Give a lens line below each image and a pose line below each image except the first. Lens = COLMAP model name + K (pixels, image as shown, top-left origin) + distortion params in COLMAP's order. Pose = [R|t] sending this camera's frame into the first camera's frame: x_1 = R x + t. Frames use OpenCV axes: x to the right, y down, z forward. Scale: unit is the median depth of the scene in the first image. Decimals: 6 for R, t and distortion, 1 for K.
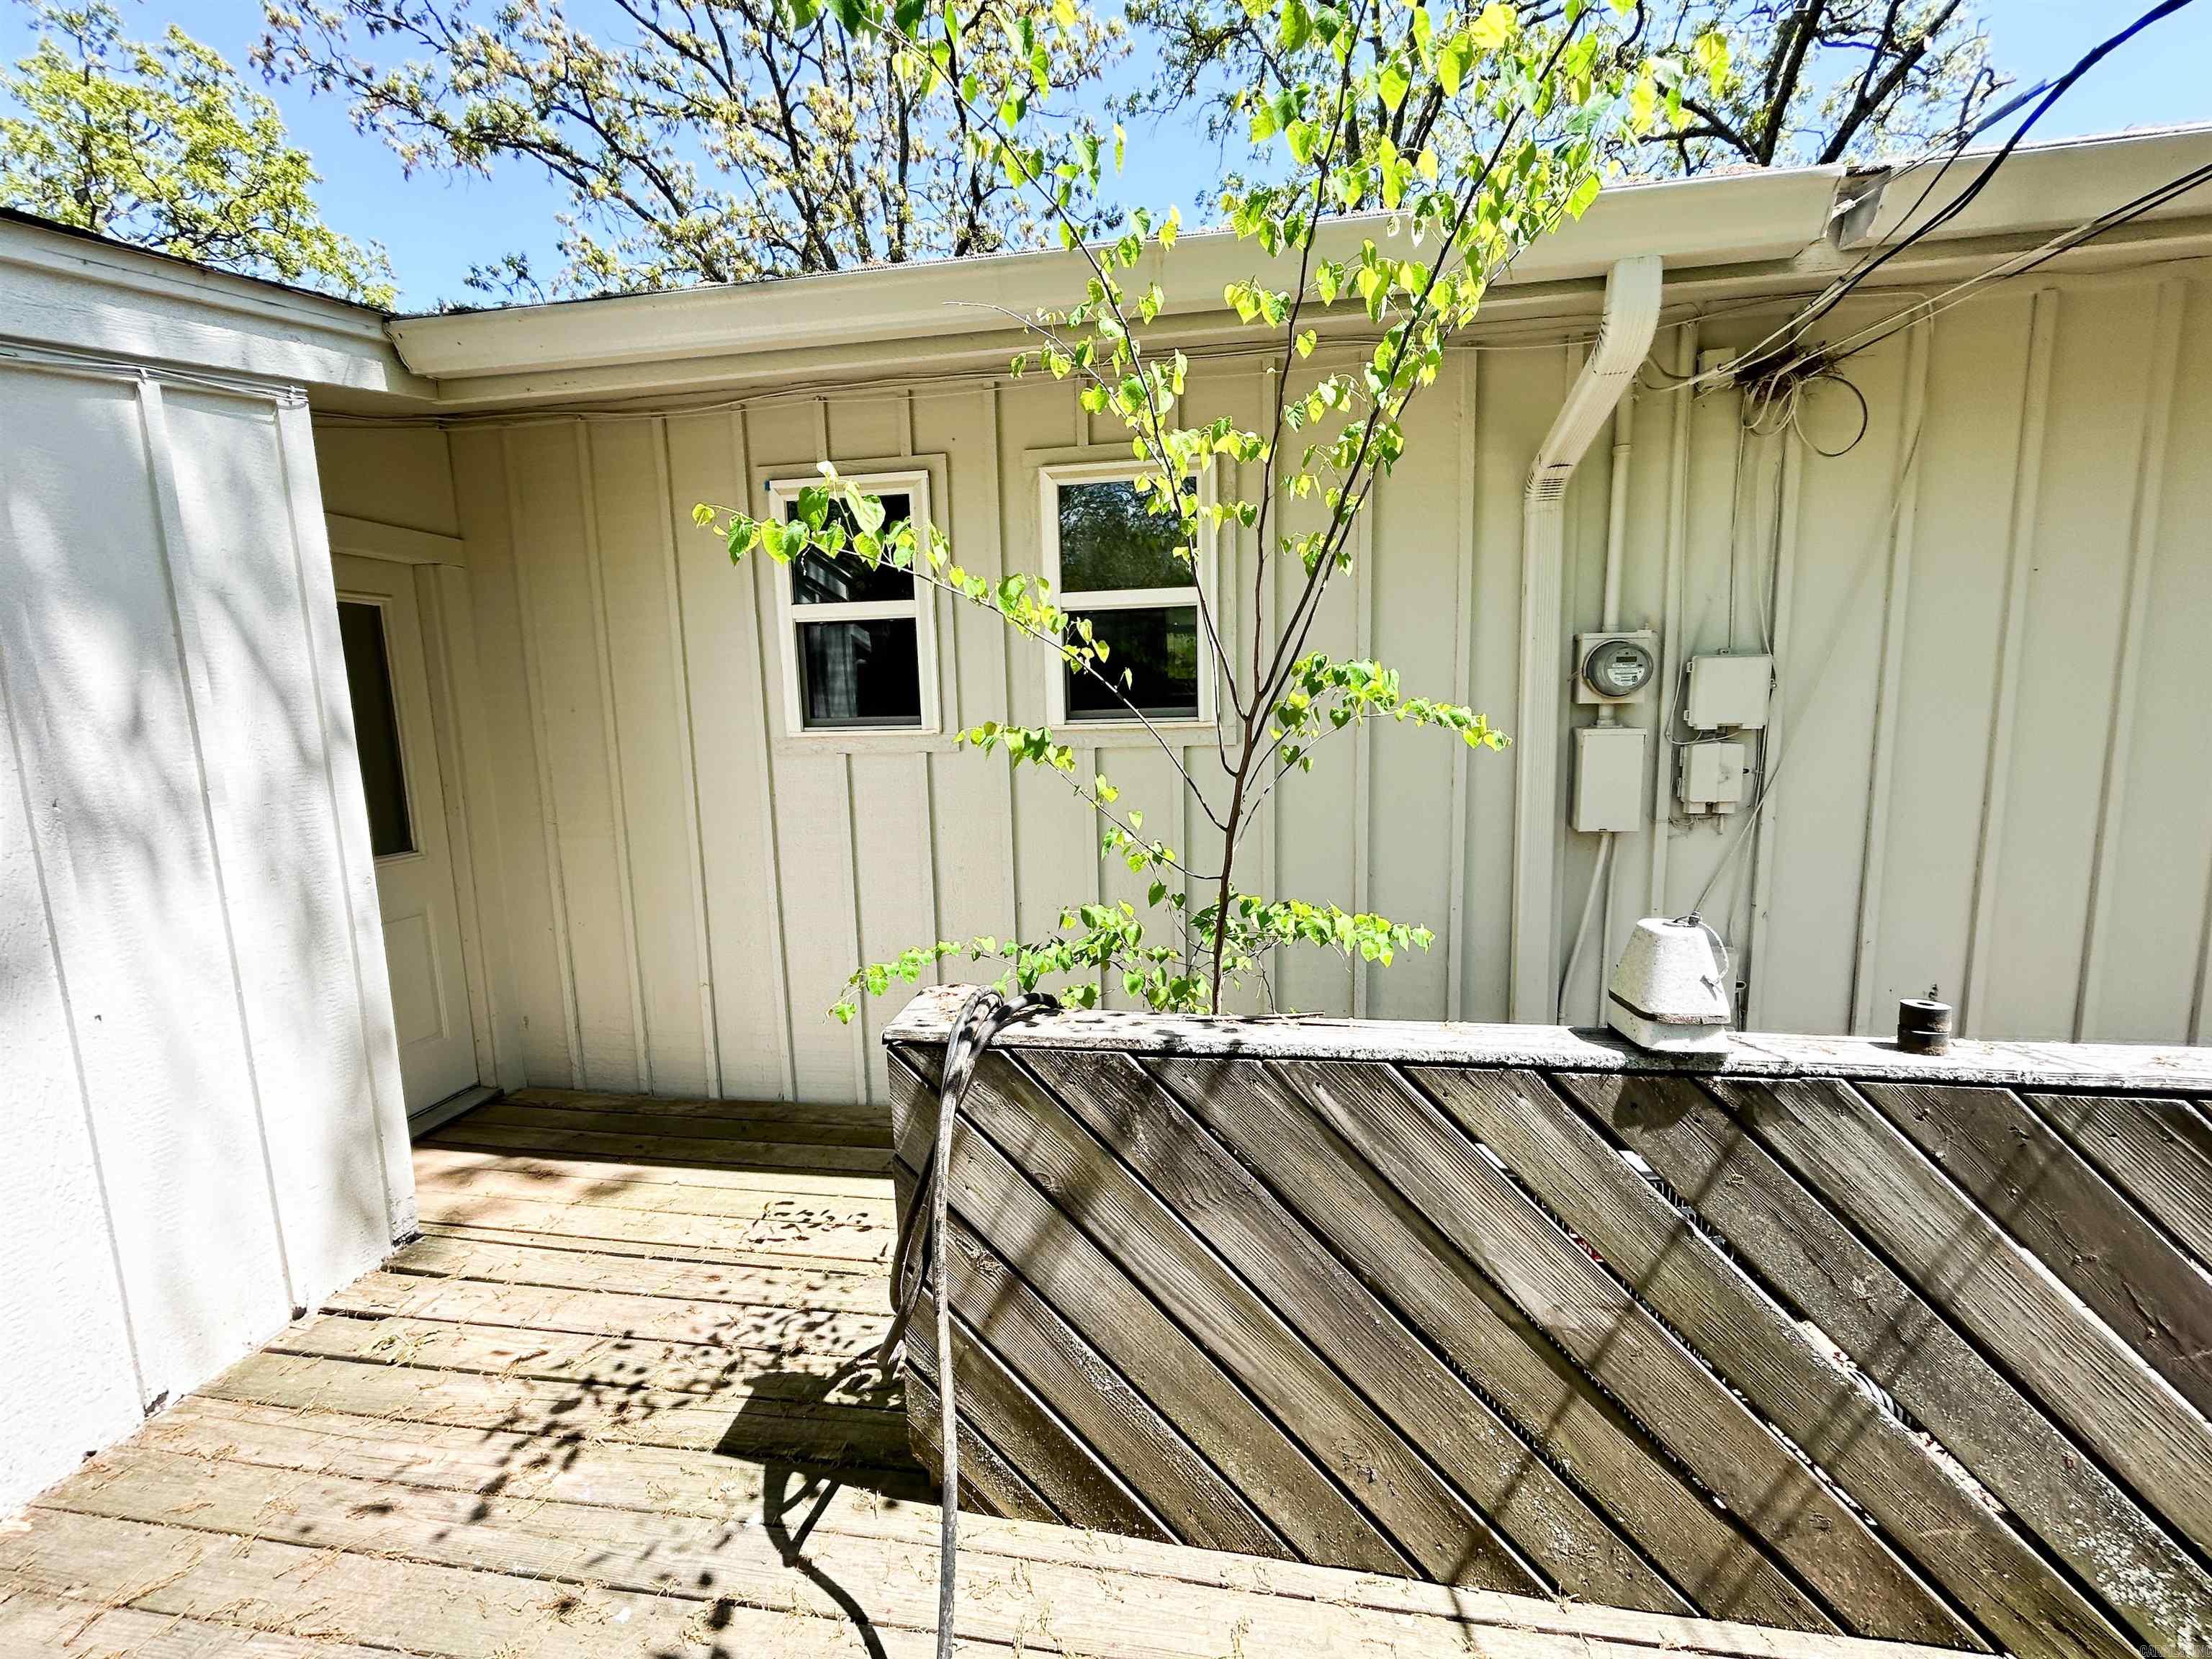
lens RADIAL K [[895.4, 0, 1104.8], [0, 895.4, 821.1], [0, 0, 1]] dist [-0.001212, 0.000685]
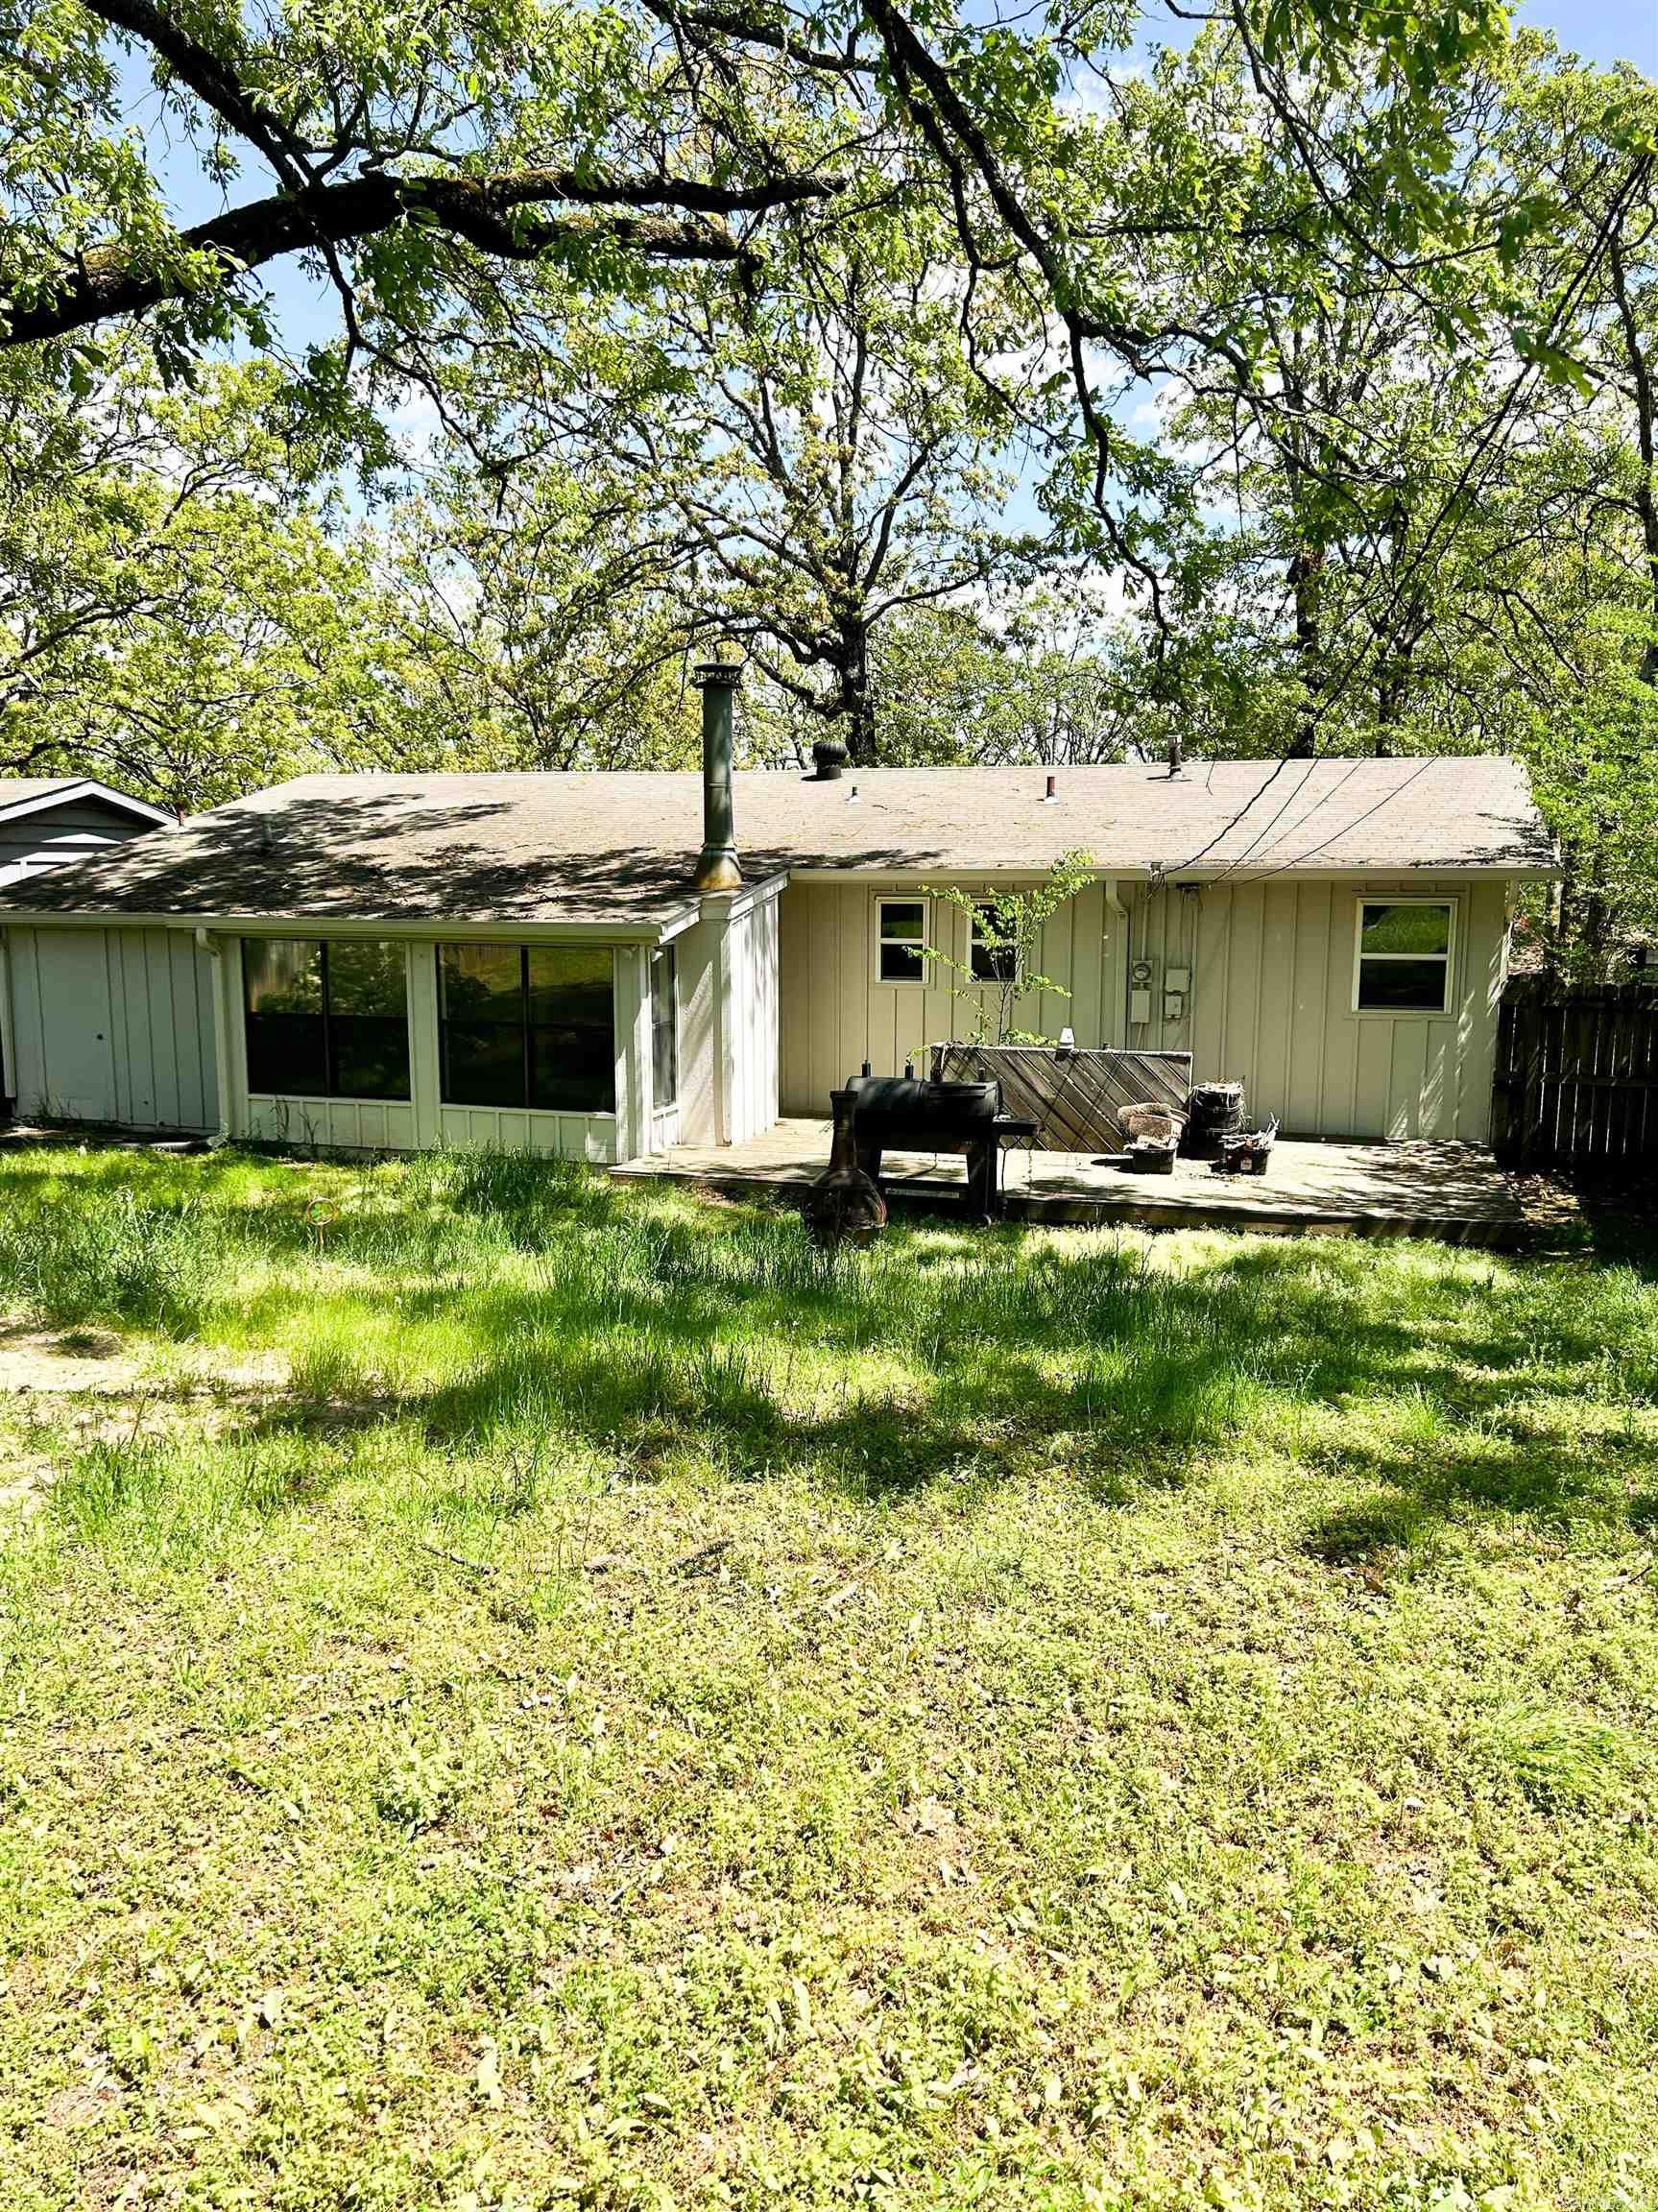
lens RADIAL K [[1691.4, 0, 831.2], [0, 1691.4, 1121.6], [0, 0, 1]] dist [0.037864, -0.031044]
pose [[0.987838, 0.047475, -0.148059, 0.437862], [-0.043220, 0.998559, 0.031827, 0.248246], [0.149357, -0.025041, 0.988466, -5.821507]]
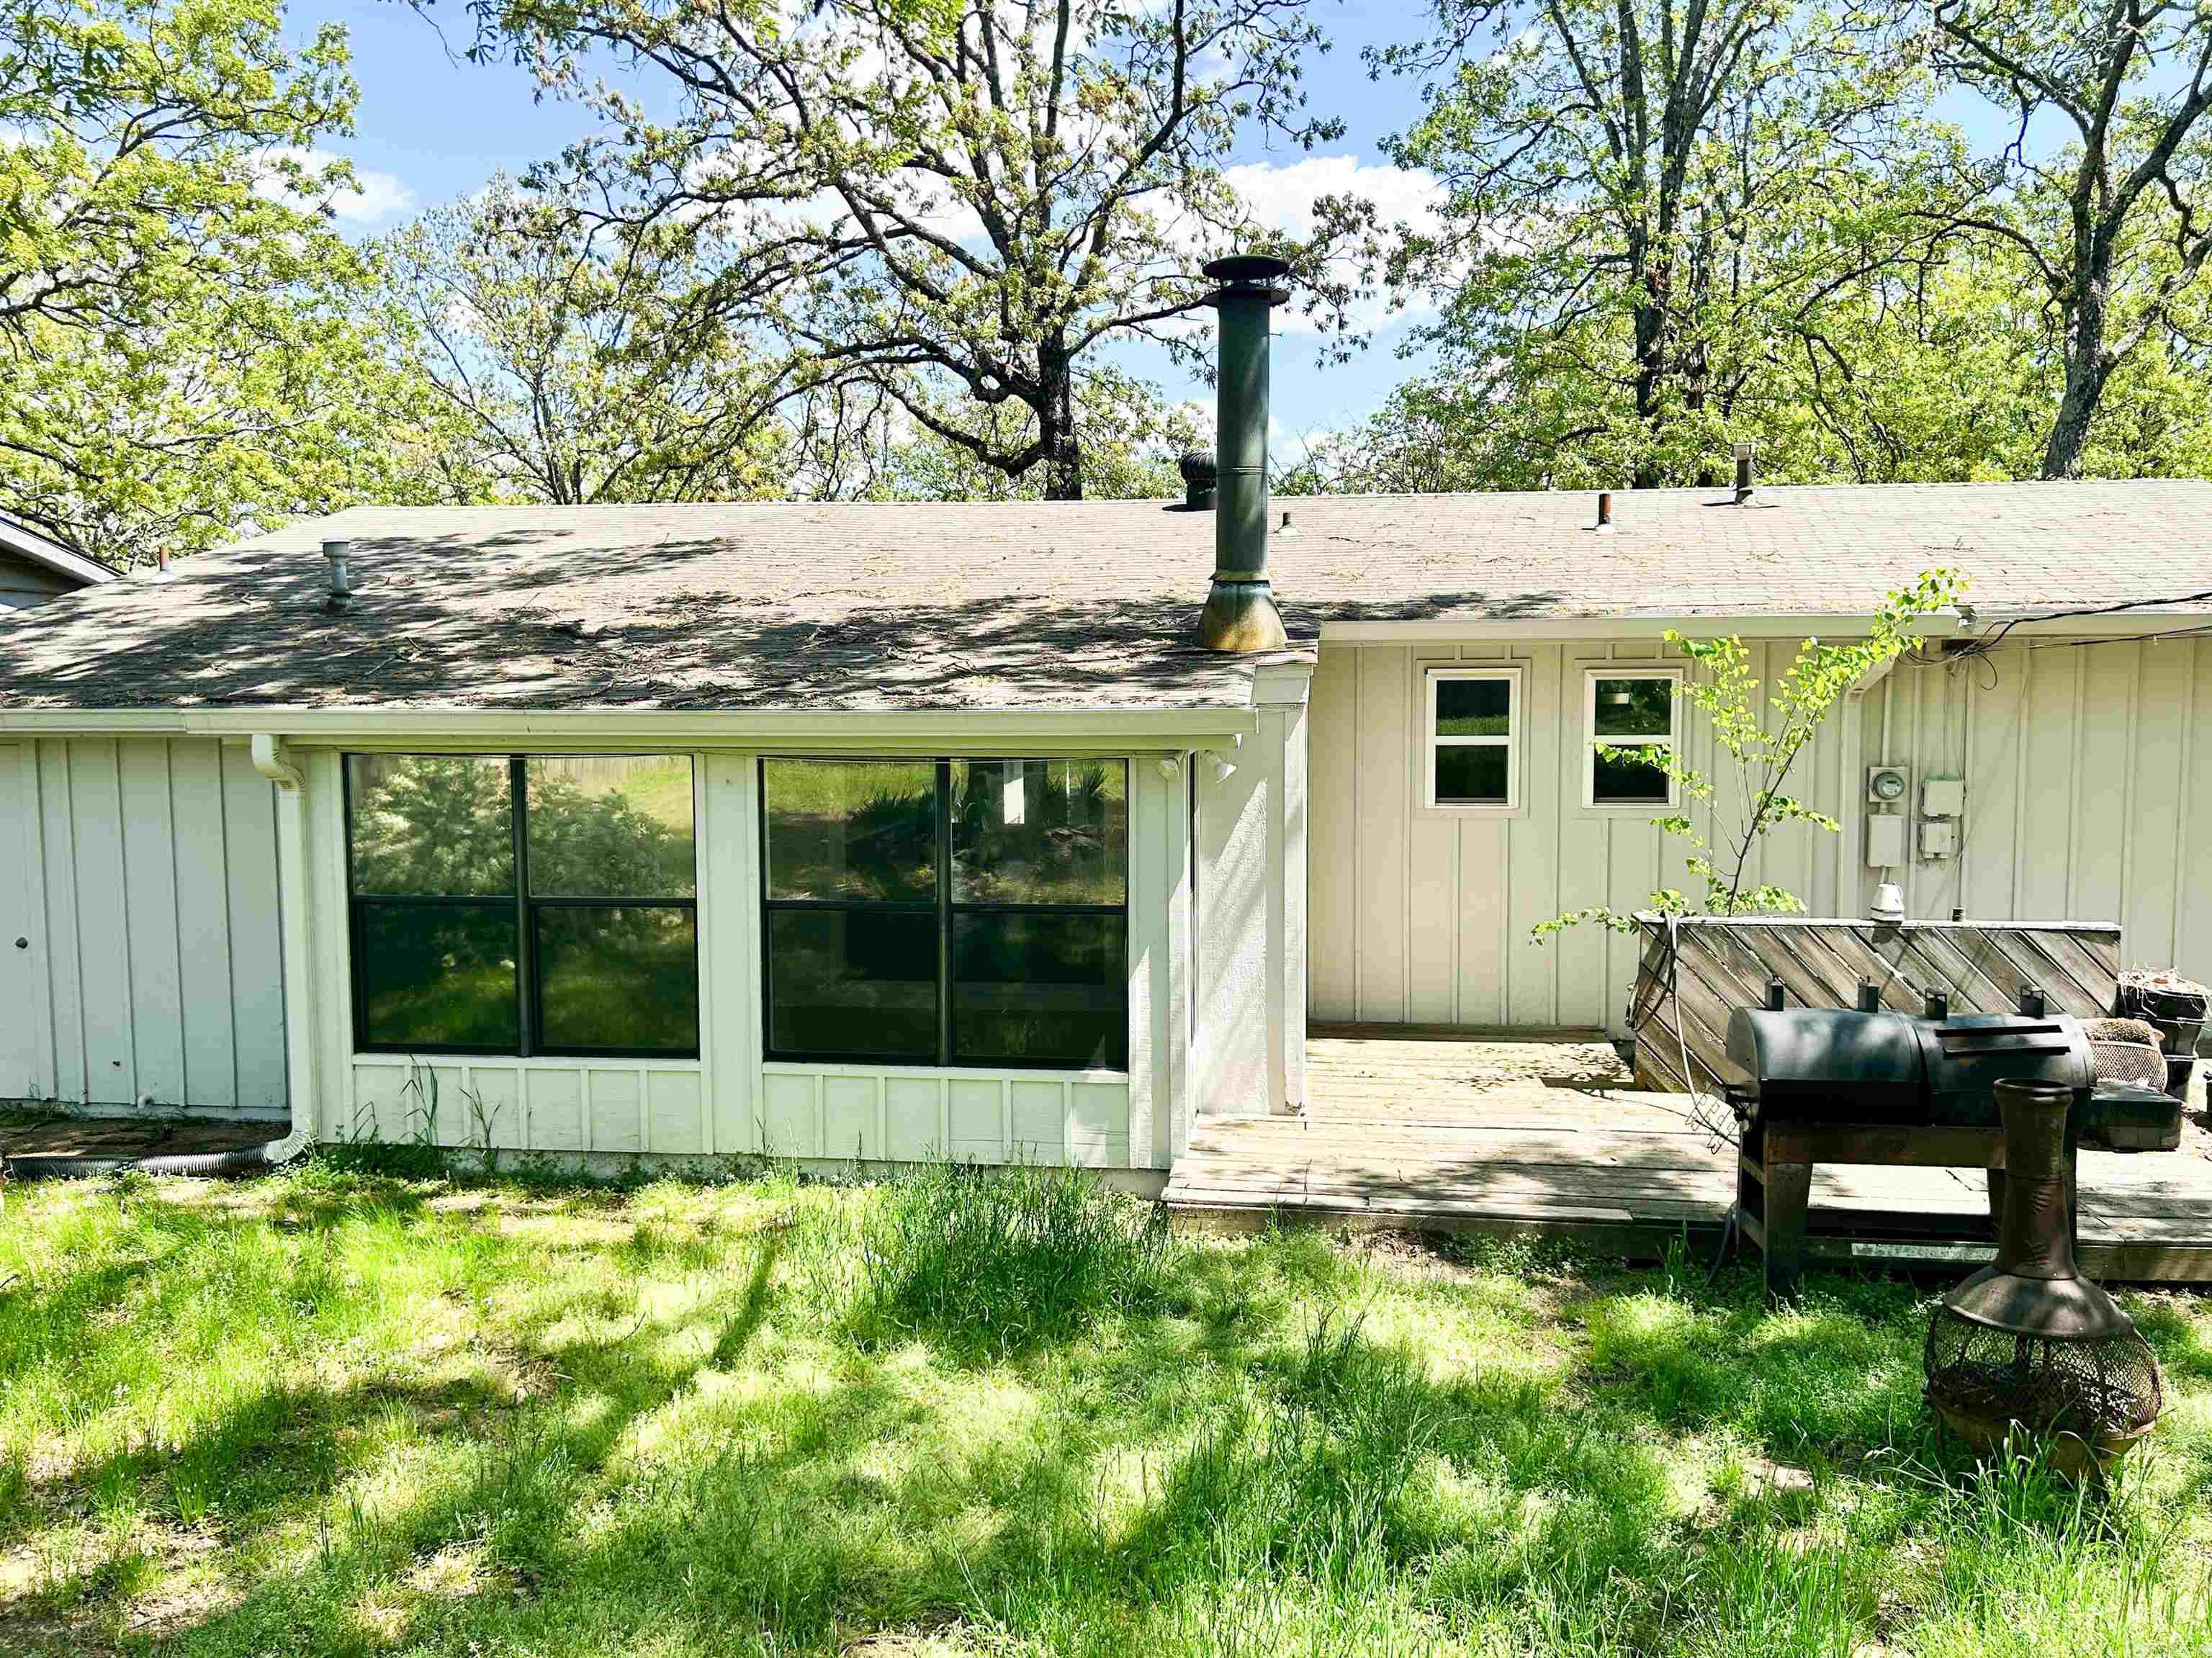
lens RADIAL K [[1691.3, 0, 1119.1], [0, 1691.3, 805.3], [0, 0, 1]] dist [0.037864, -0.031044]
pose [[0.998977, 0.014786, 0.042736, -1.459307], [-0.012640, 0.998667, -0.050049, 0.096961], [-0.043419, 0.049458, 0.997832, -3.035963]]
